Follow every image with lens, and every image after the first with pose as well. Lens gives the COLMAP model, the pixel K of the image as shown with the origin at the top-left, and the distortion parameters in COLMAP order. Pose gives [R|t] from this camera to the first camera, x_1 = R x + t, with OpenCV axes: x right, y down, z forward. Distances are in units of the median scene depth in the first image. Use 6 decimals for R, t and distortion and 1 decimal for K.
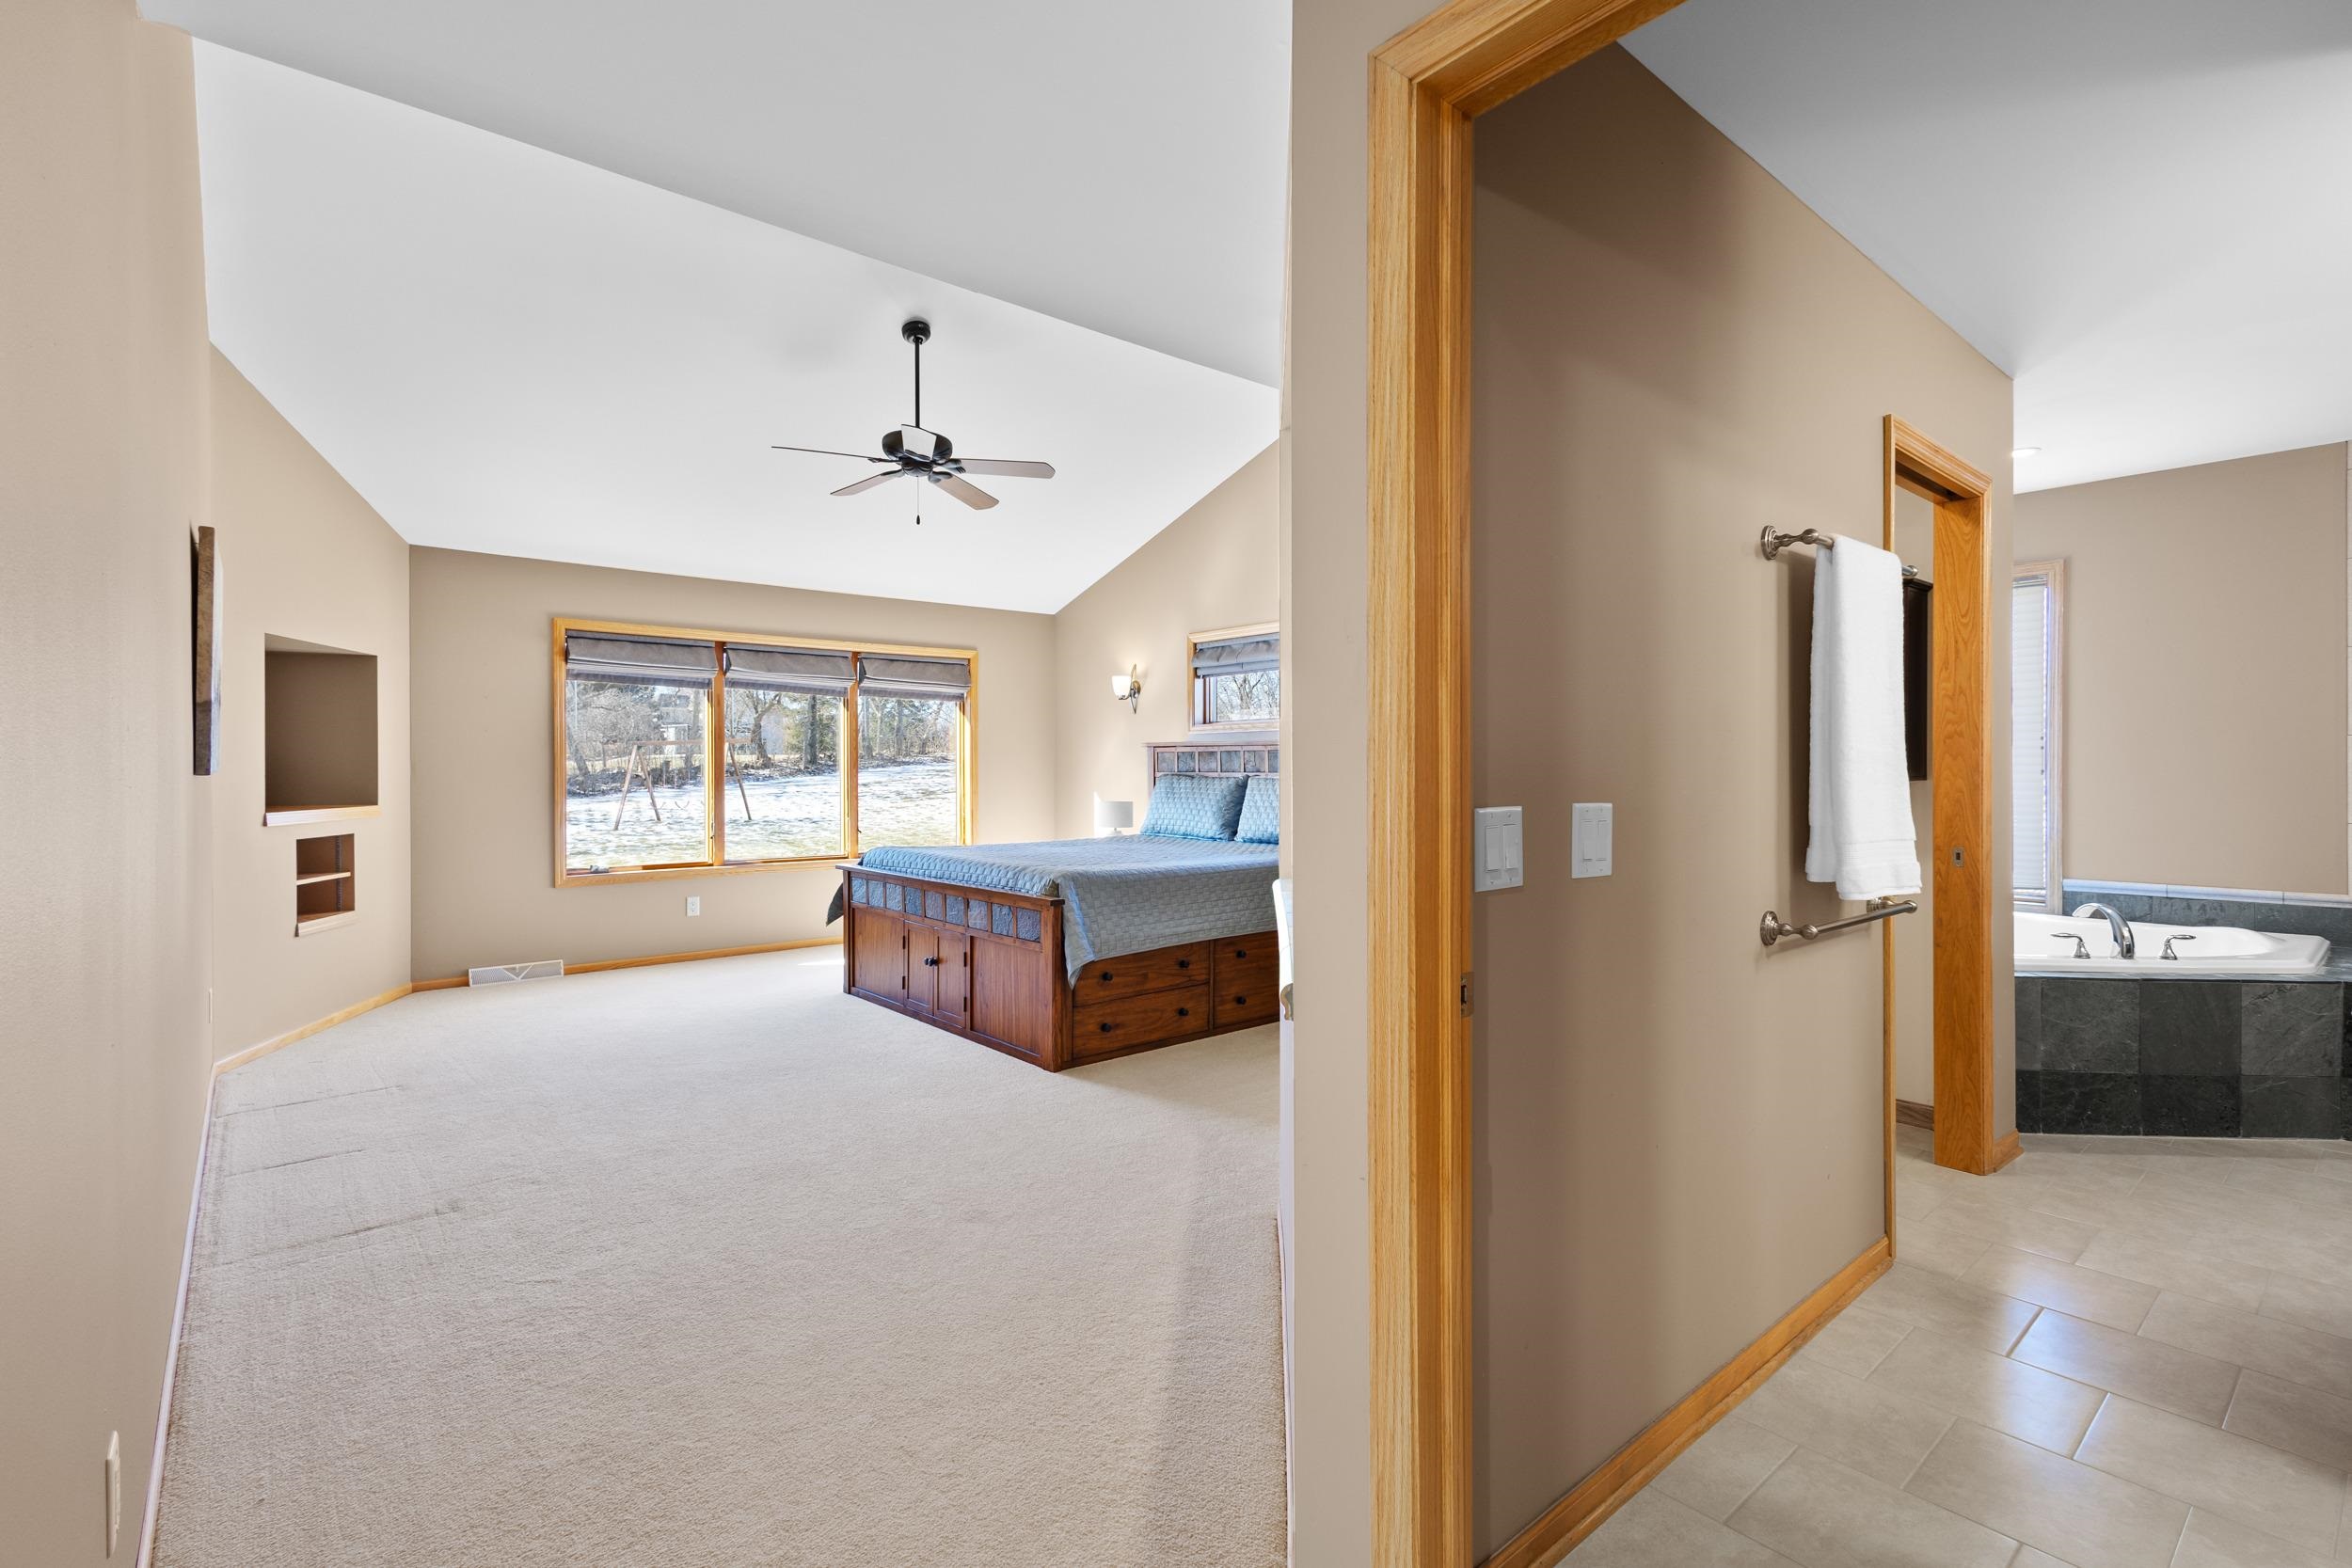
lens RADIAL K [[1073.5, 0, 1175.7], [0, 1073.5, 776.6], [0, 0, 1]] dist [0.008682, -0.000392]
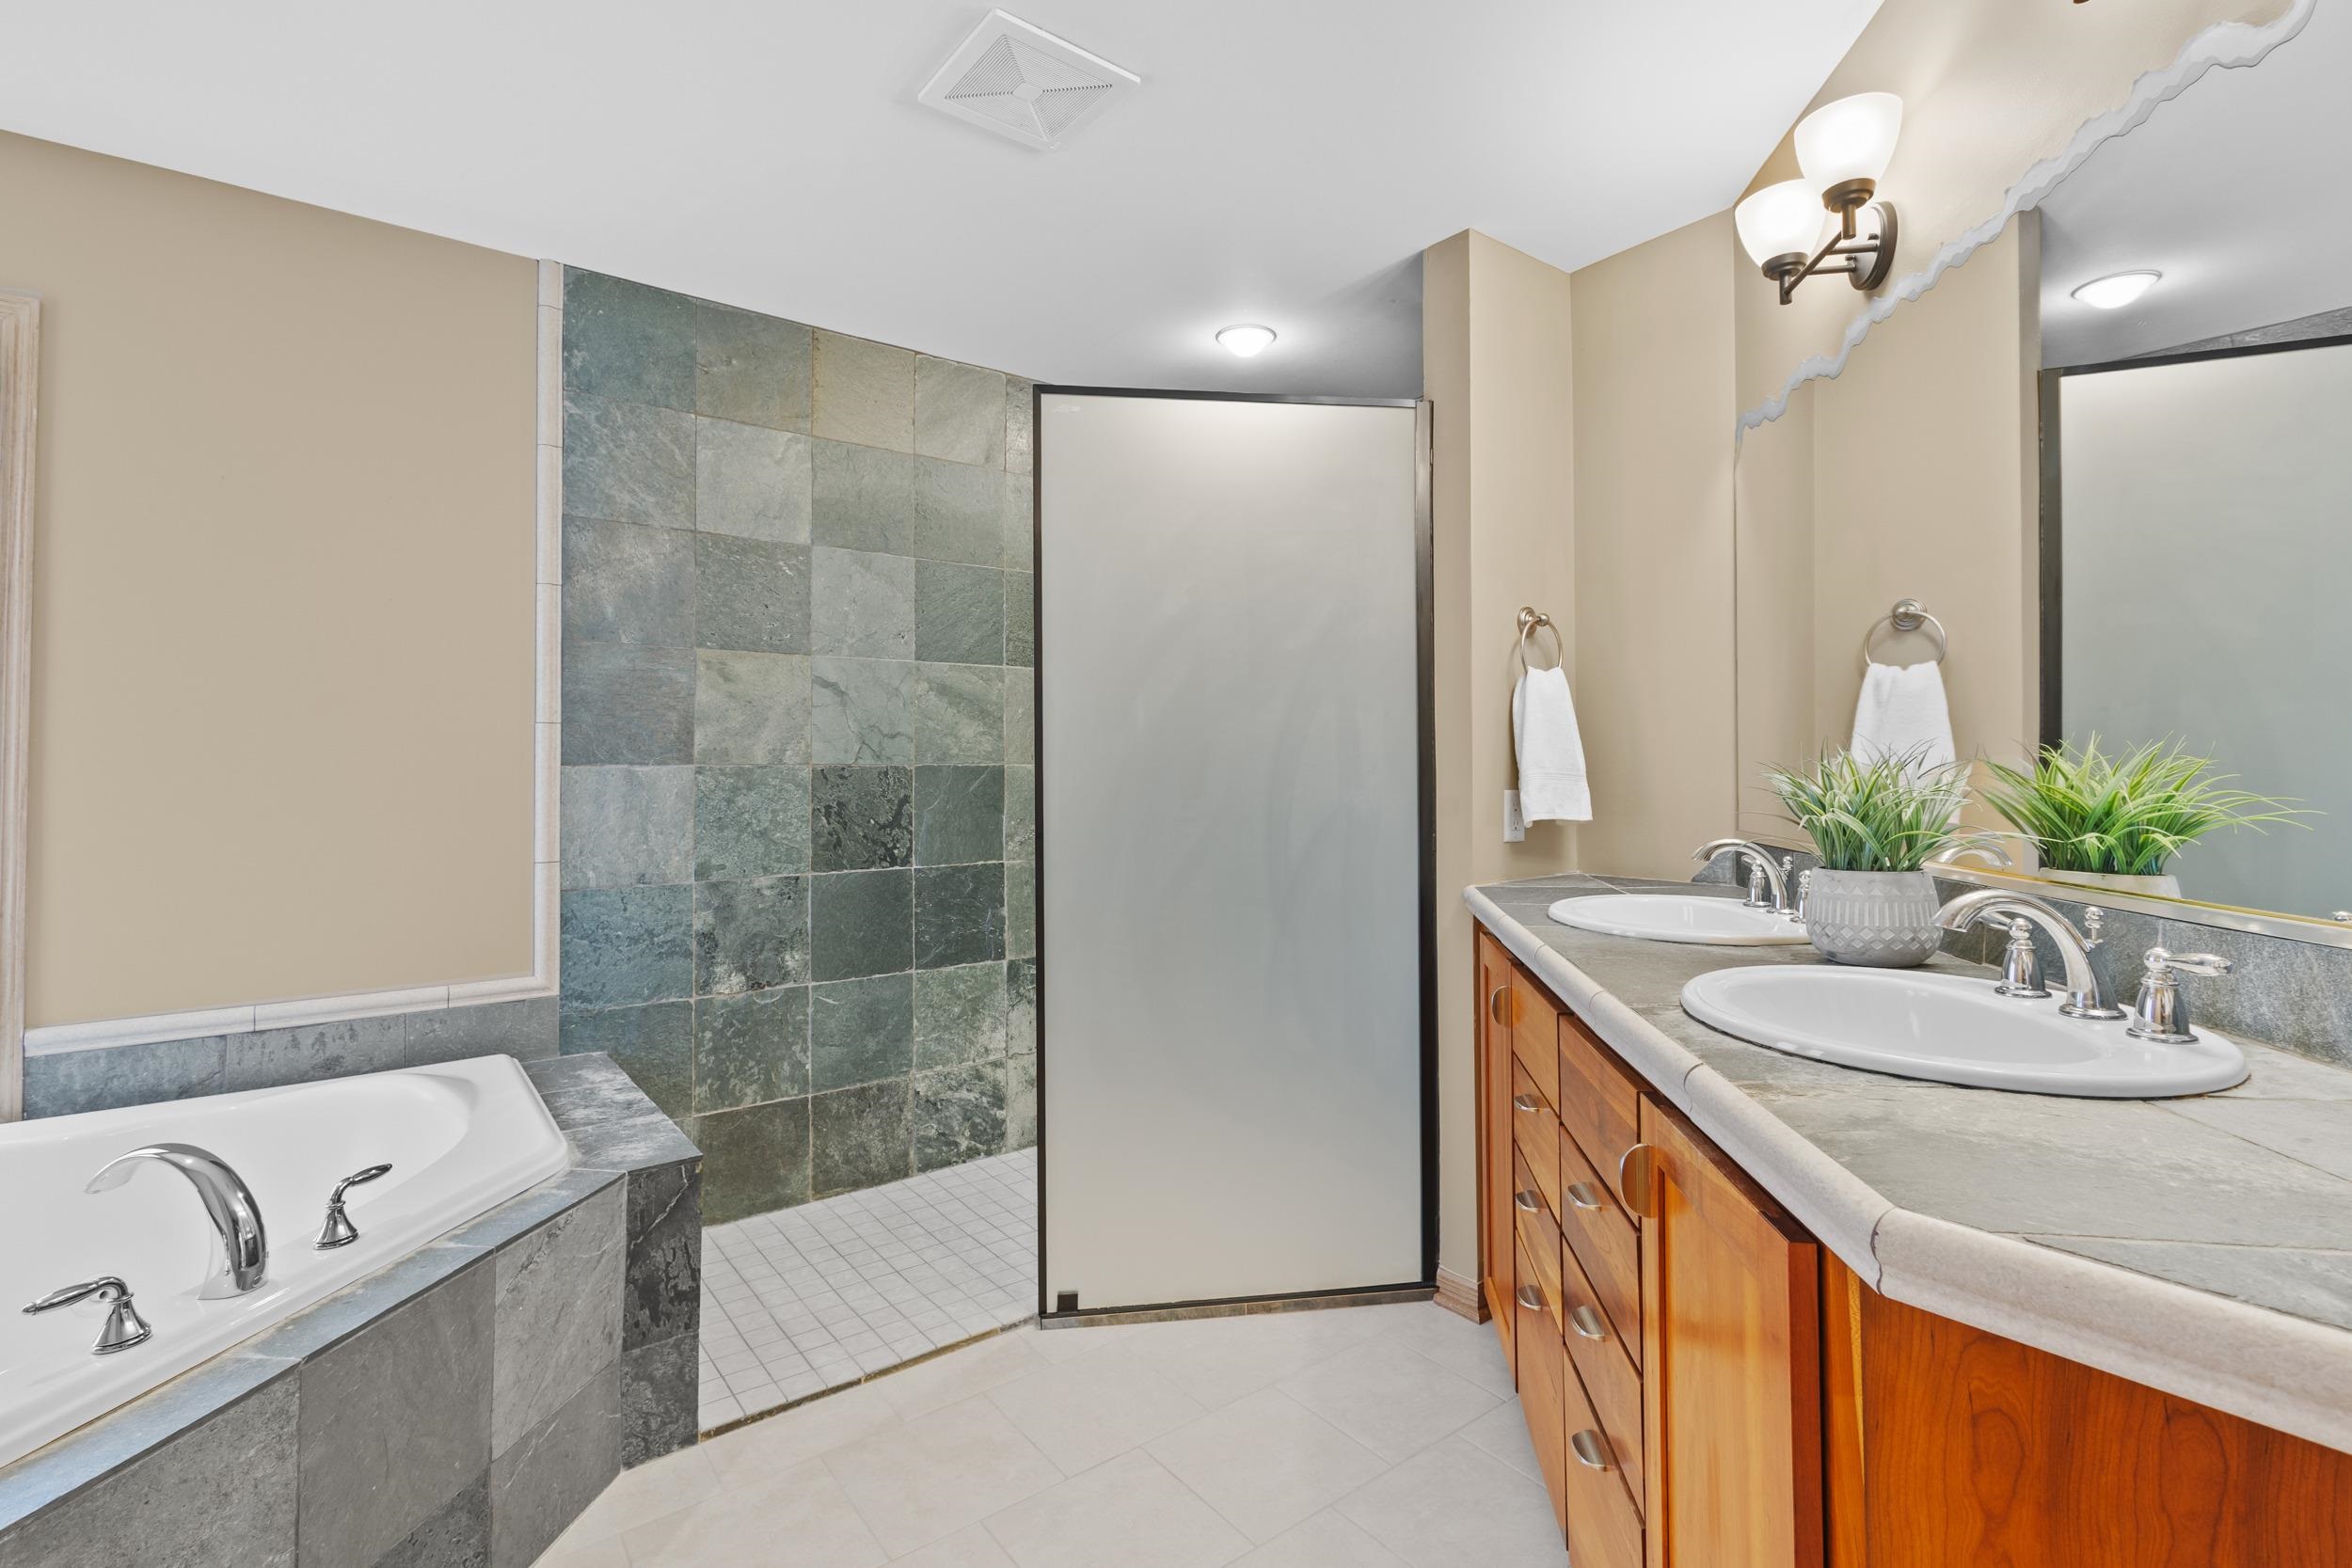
lens RADIAL K [[1073.5, 0, 1175.7], [0, 1073.5, 776.6], [0, 0, 1]] dist [0.008682, -0.000392]
pose [[0.041807, 0.017861, 0.998966, 0.523332], [-0.003617, 0.999836, -0.017725, 0.001899], [-0.999119, -0.002873, 0.041865, 0.670010]]
